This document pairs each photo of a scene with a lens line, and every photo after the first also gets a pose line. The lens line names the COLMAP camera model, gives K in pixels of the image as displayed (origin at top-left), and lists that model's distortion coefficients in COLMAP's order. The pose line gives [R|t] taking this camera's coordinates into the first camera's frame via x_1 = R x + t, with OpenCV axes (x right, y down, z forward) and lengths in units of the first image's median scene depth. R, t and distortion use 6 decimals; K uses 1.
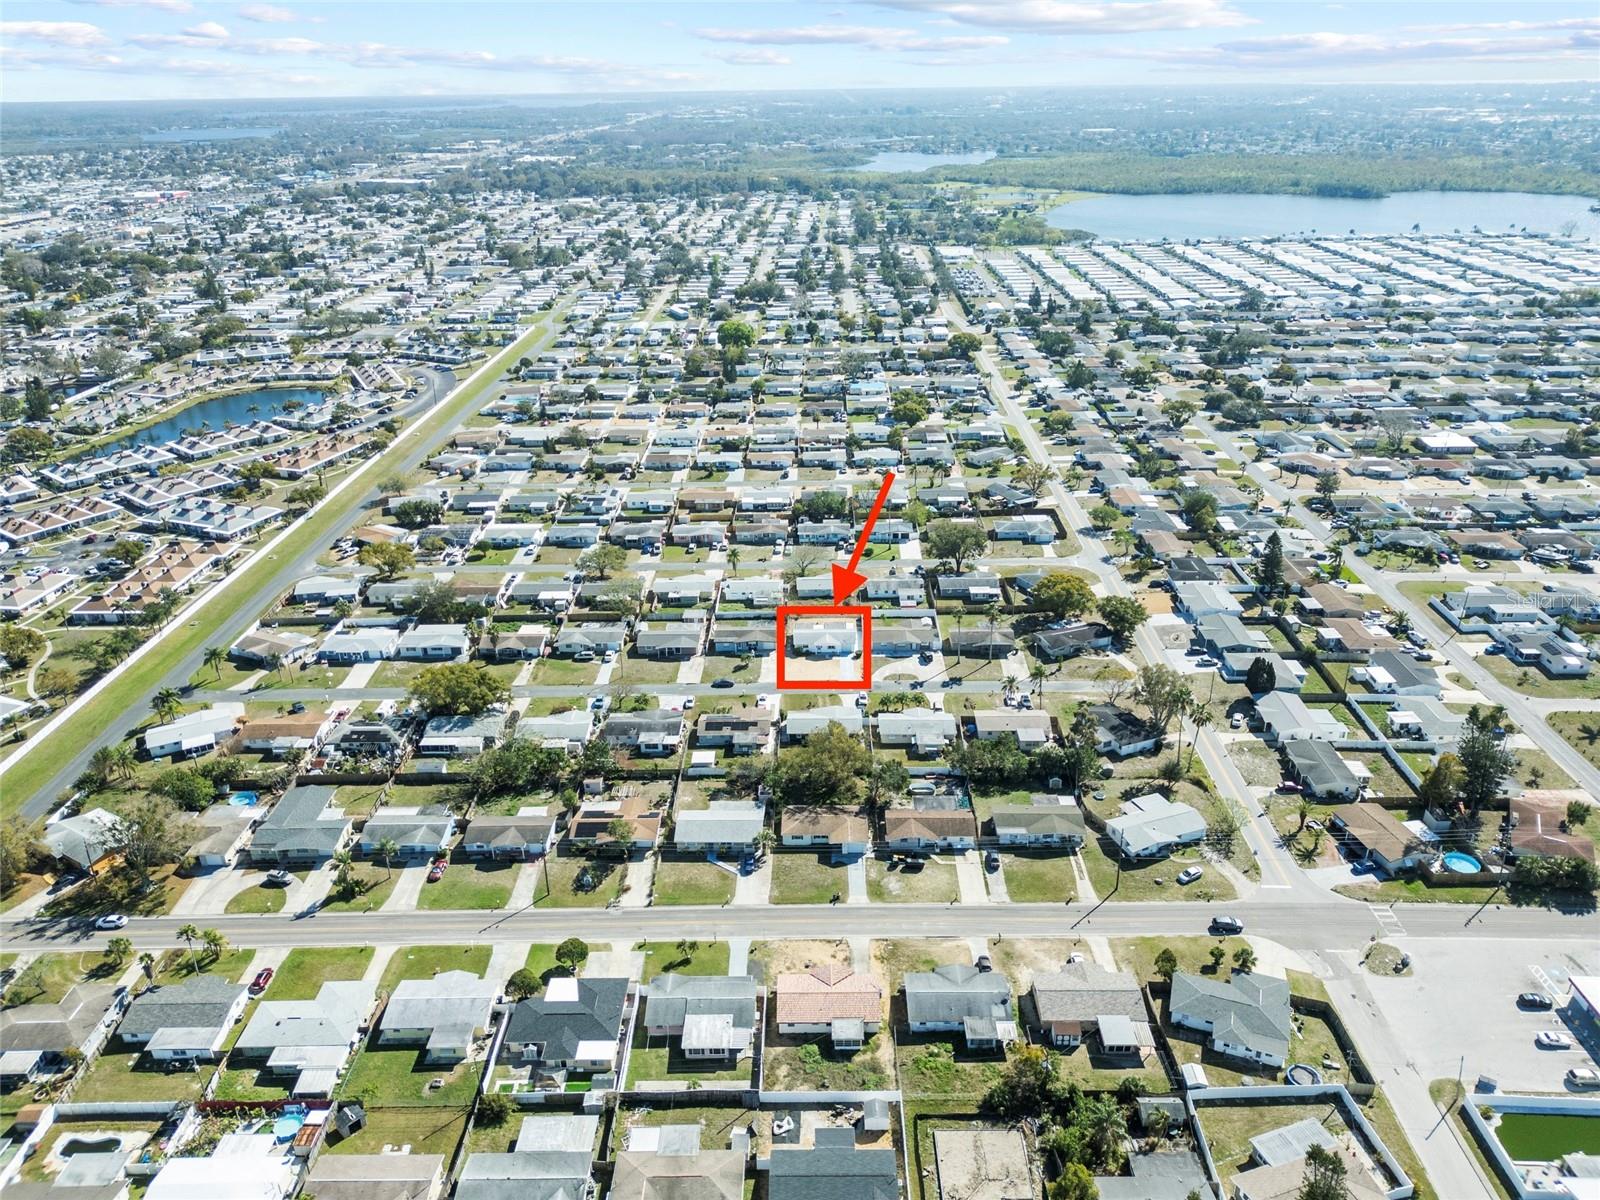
lens RADIAL K [[1111.4, 0, 800.0], [0, 1111.4, 600.0], [0, 0, 1]] dist [0.073370, -0.081156]
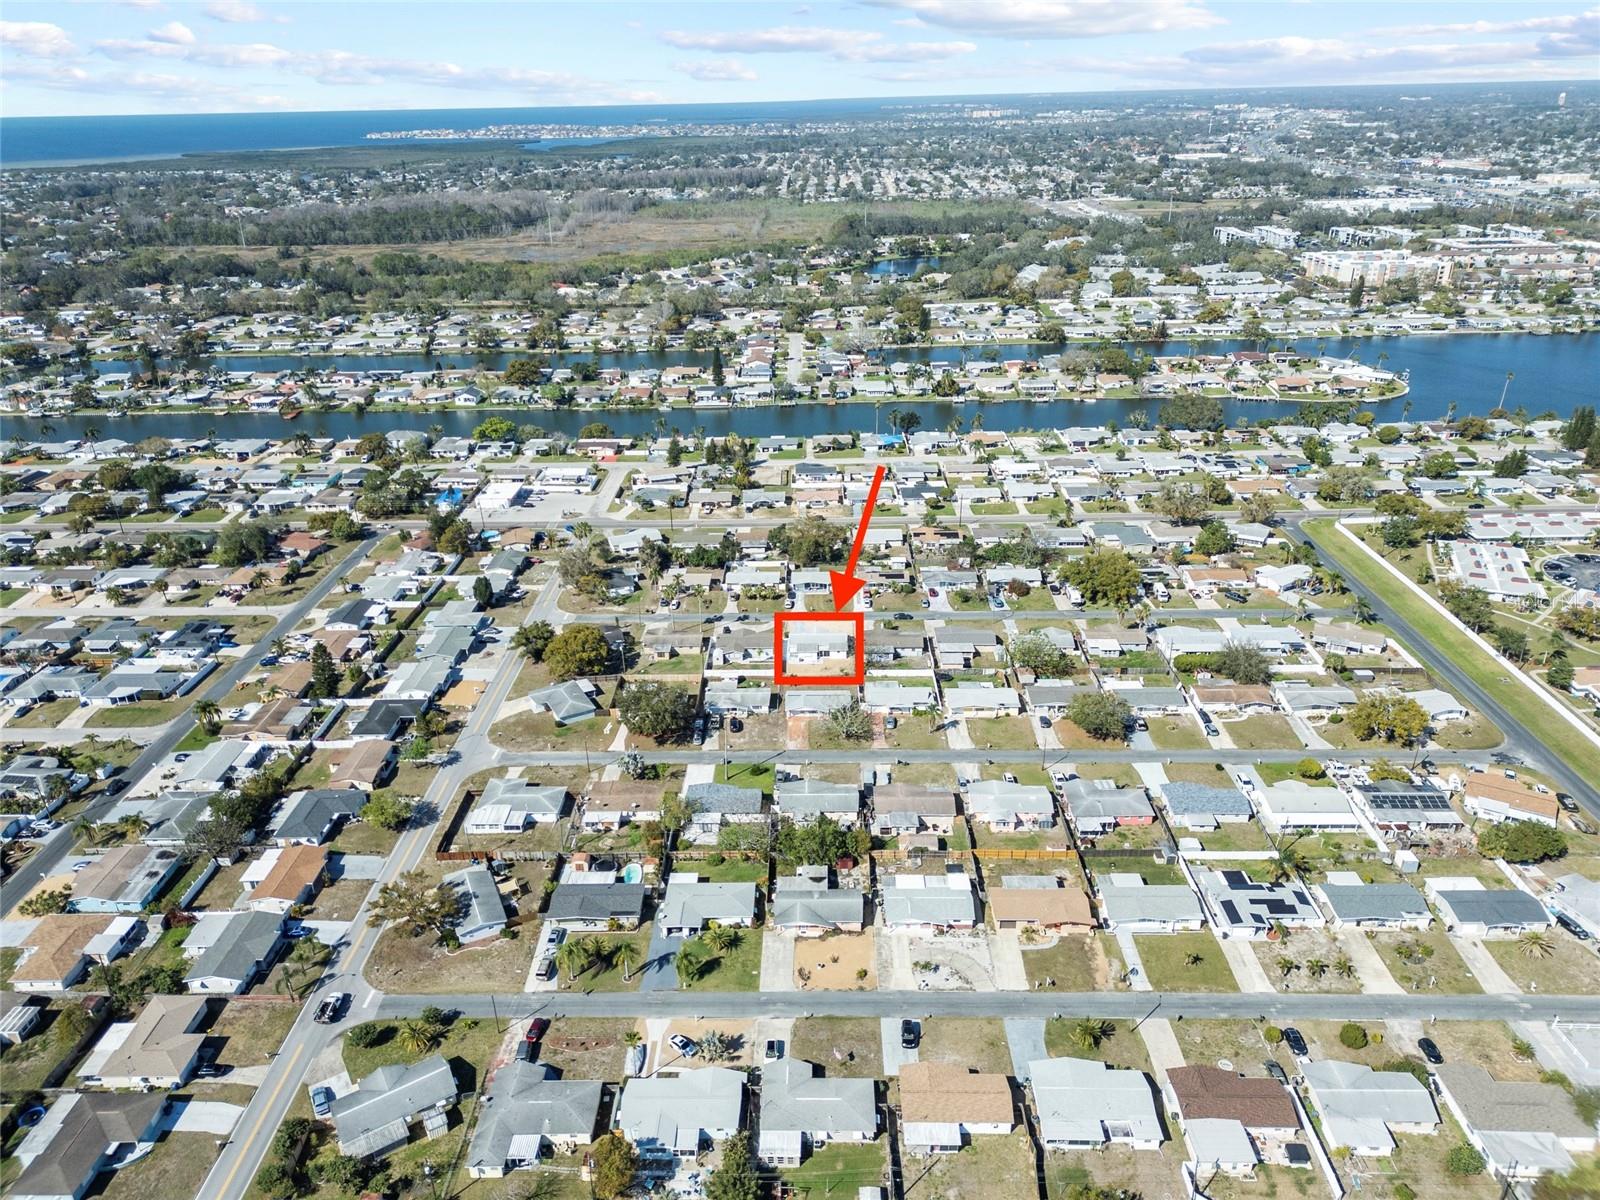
lens RADIAL K [[1111.4, 0, 800.0], [0, 1111.4, 600.0], [0, 0, 1]] dist [0.073370, -0.081156]
pose [[-0.999480, 0.031509, 0.006849, 0.024361], [0.025791, 0.653710, 0.756305, -0.611436], [0.019353, 0.756089, -0.654183, 1.278629]]
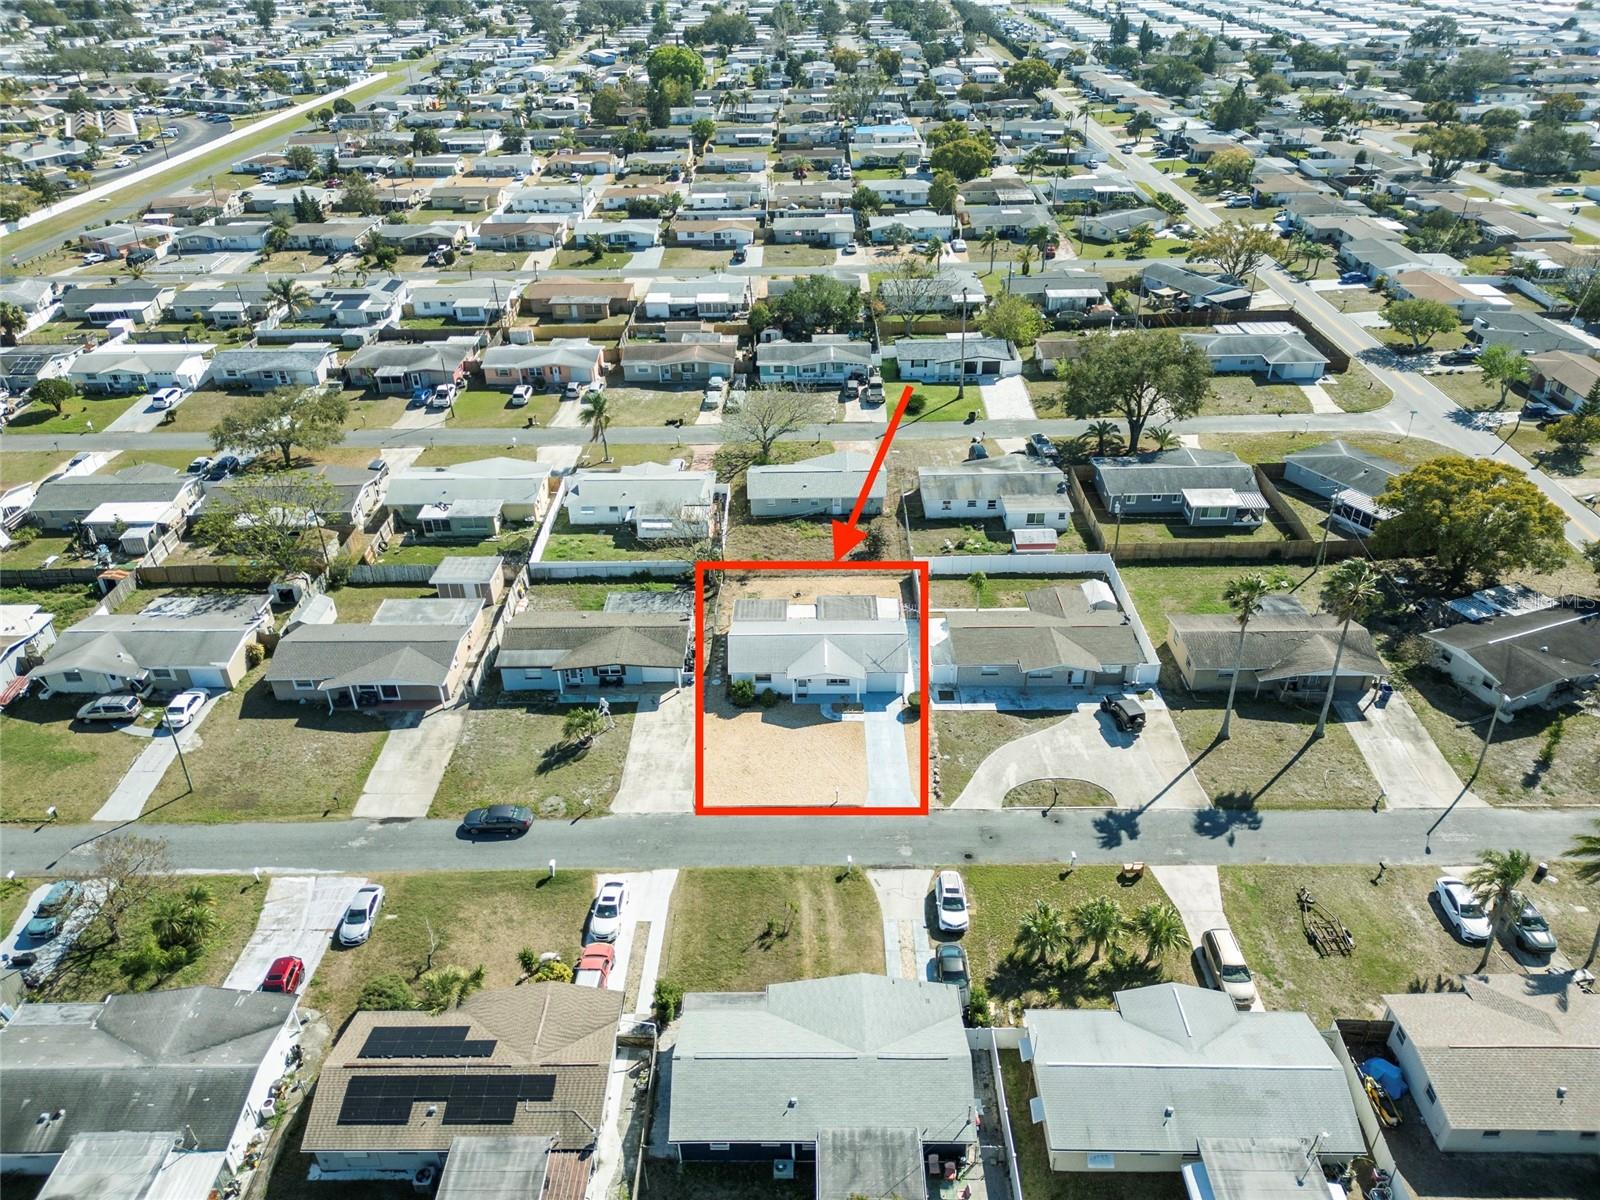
lens RADIAL K [[1111.4, 0, 800.0], [0, 1111.4, 600.0], [0, 0, 1]] dist [0.073370, -0.081156]
pose [[0.999928, -0.004482, 0.011104, 0.009618], [0.003076, 0.992328, 0.123597, -0.018745], [-0.011573, -0.123554, 0.992270, 0.501271]]
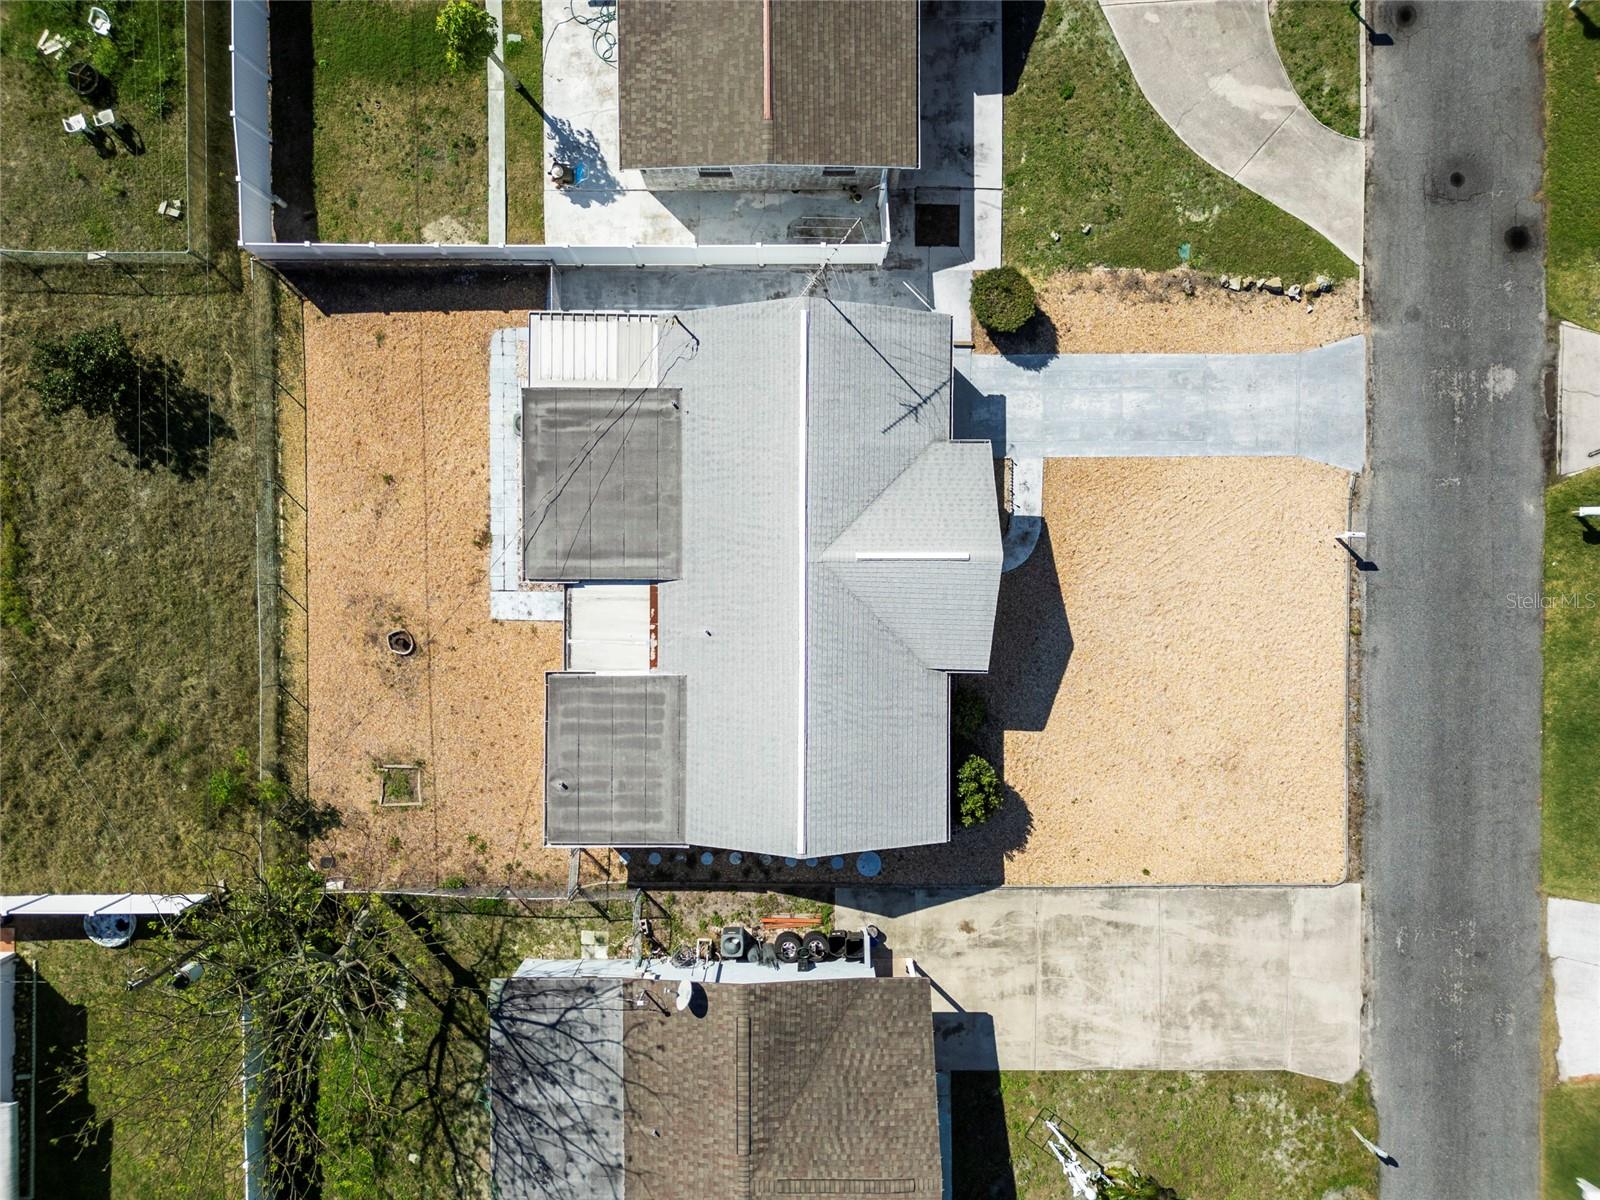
lens RADIAL K [[1111.4, 0, 800.0], [0, 1111.4, 600.0], [0, 0, 1]] dist [0.073370, -0.081156]
pose [[-0.021561, -0.999757, 0.004567, 0.014907], [0.433176, -0.005225, 0.901294, -0.055481], [-0.901051, 0.021411, 0.433183, 0.727113]]
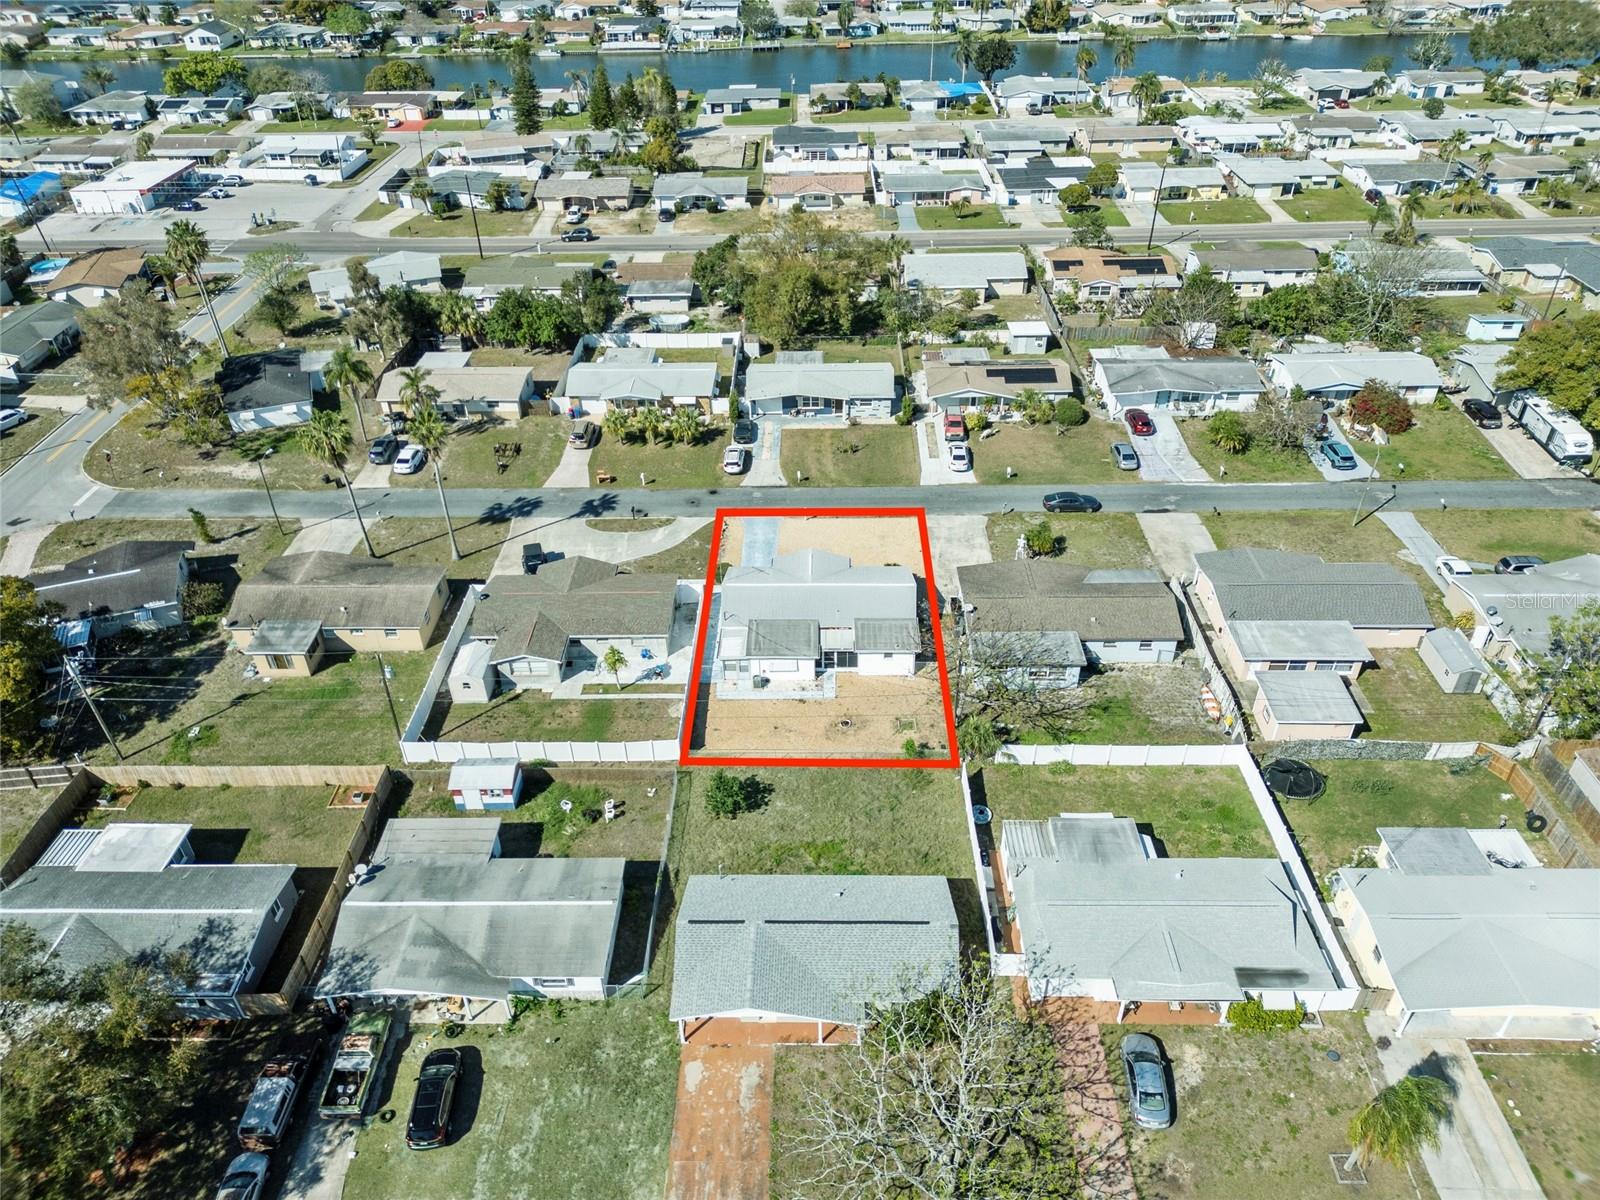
lens RADIAL K [[1111.4, 0, 800.0], [0, 1111.4, 600.0], [0, 0, 1]] dist [0.073370, -0.081156]
pose [[-0.999473, 0.029729, 0.013006, 0.018449], [0.025929, 0.490708, 0.870938, -0.190728], [0.019510, 0.870817, -0.491221, 0.888567]]
